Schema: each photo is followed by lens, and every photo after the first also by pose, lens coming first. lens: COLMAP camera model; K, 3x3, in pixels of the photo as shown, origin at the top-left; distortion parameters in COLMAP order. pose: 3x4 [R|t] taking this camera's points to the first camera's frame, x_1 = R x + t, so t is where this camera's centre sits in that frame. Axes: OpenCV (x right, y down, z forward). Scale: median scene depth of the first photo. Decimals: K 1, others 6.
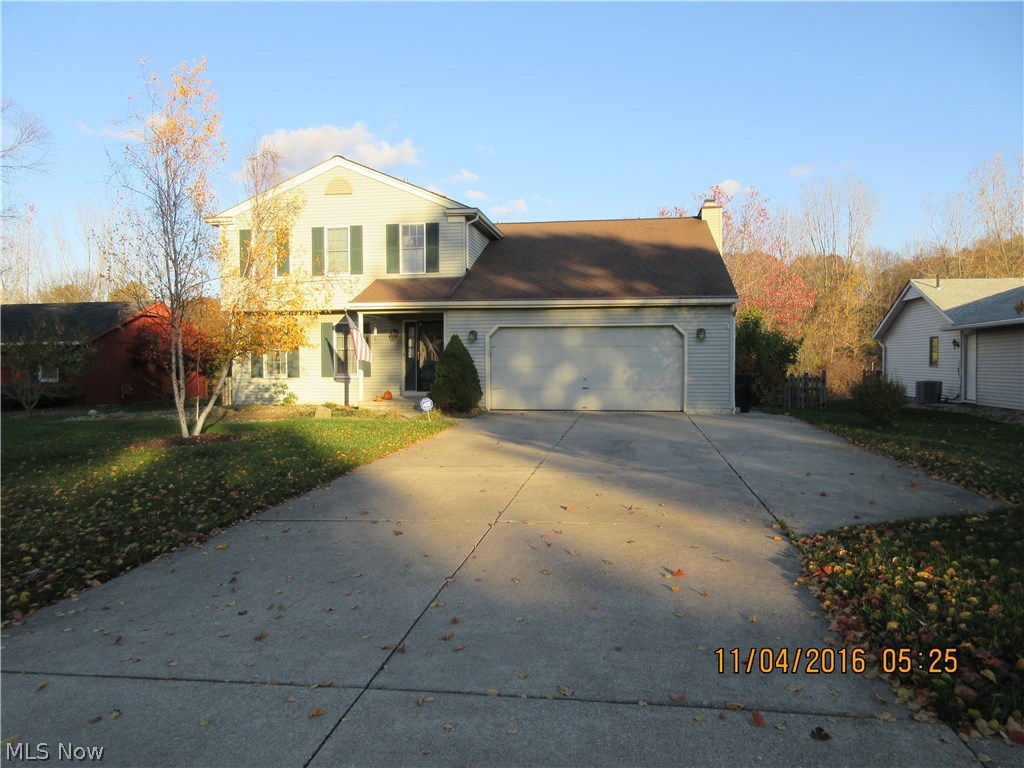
lens RADIAL K [[755.9, 0, 512.0], [0, 755.9, 384.0], [0, 0, 1]] dist [-0.029487, -0.000208]
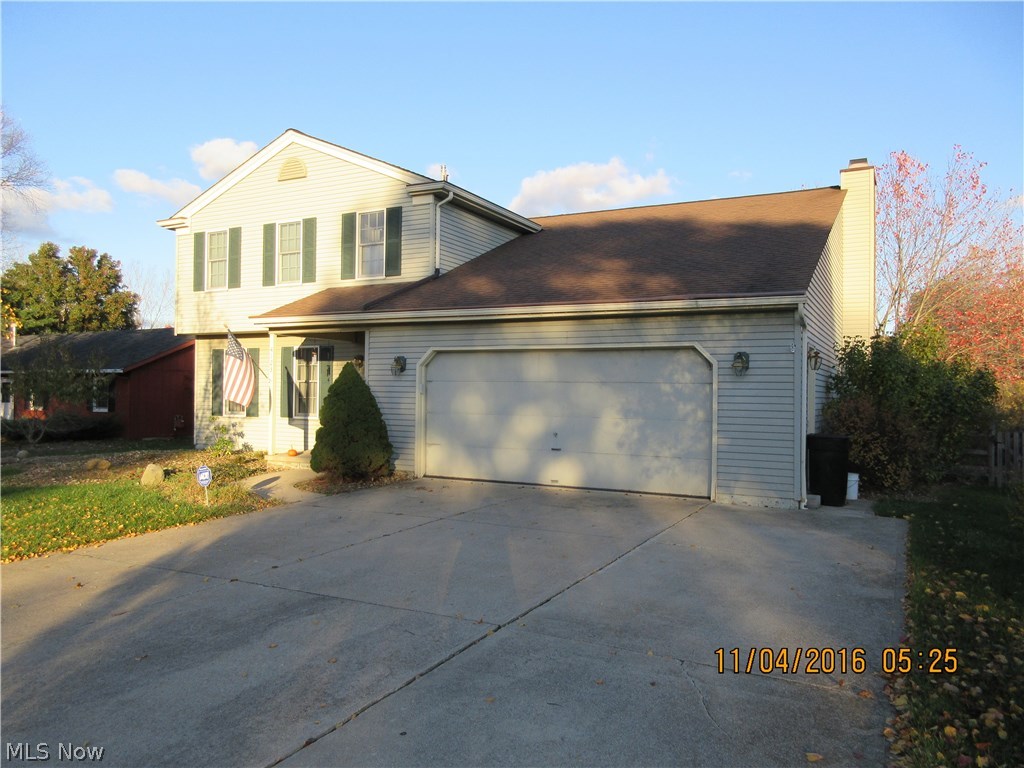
lens RADIAL K [[755.9, 0, 512.0], [0, 755.9, 384.0], [0, 0, 1]] dist [-0.029487, -0.000208]
pose [[0.949089, 0.010094, -0.314847, 0.229243], [-0.022007, 0.999169, -0.034306, -0.023054], [0.314239, 0.039488, 0.948522, 0.360131]]
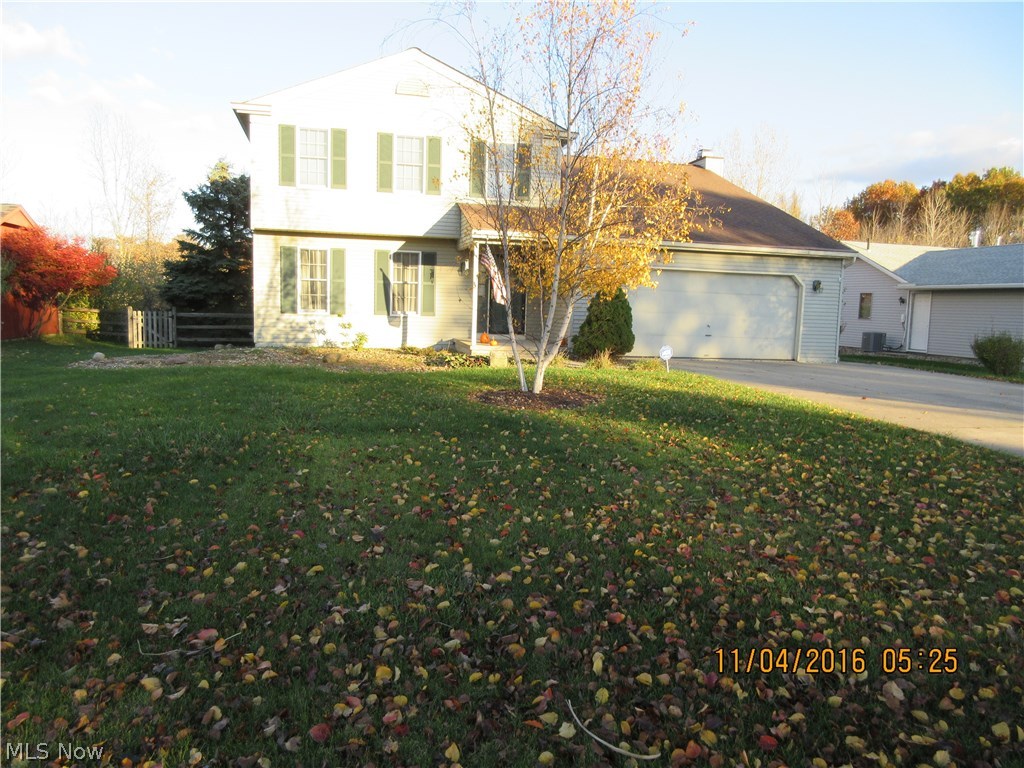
lens RADIAL K [[755.9, 0, 512.0], [0, 755.9, 384.0], [0, 0, 1]] dist [-0.029487, -0.000208]
pose [[0.924972, -0.007725, 0.379957, -0.456067], [-0.023662, 0.996683, 0.077867, -0.001804], [-0.379298, -0.081016, 0.921721, 0.170791]]
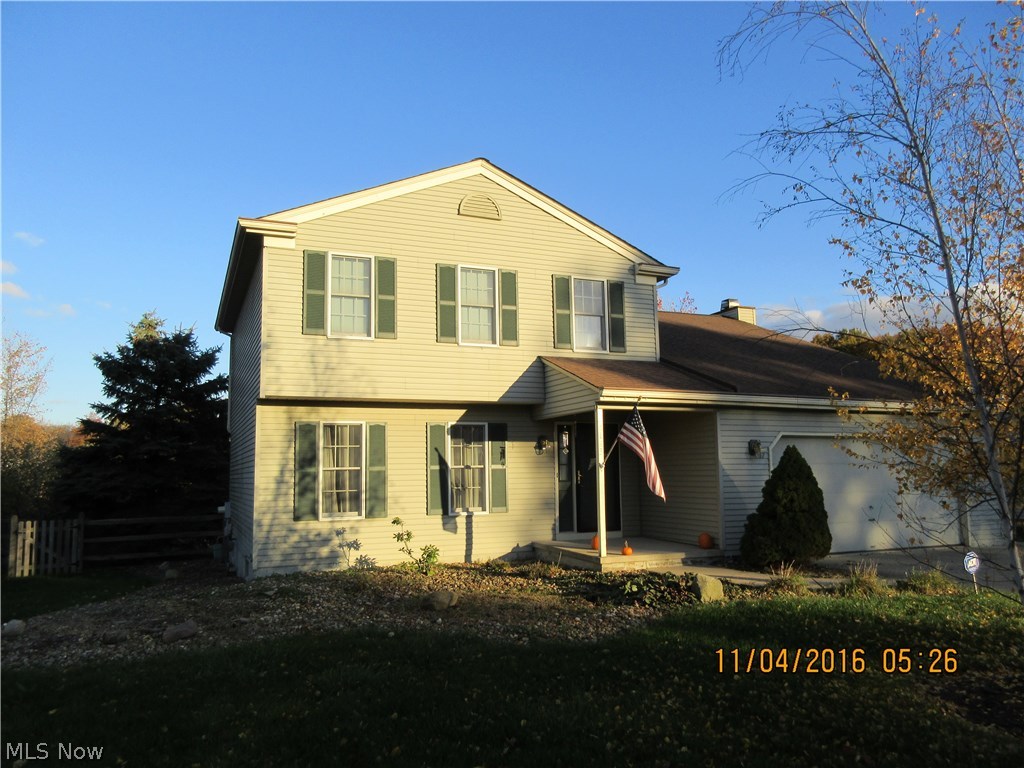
lens RADIAL K [[764.2, 0, 493.8], [0, 764.2, 381.7], [0, 0, 1]] dist [0.003490, 0.001708]
pose [[0.855257, 0.056550, 0.515109, -0.549110], [0.023813, 0.988689, -0.148078, -0.023809], [-0.517657, 0.138911, 0.844237, 0.487717]]
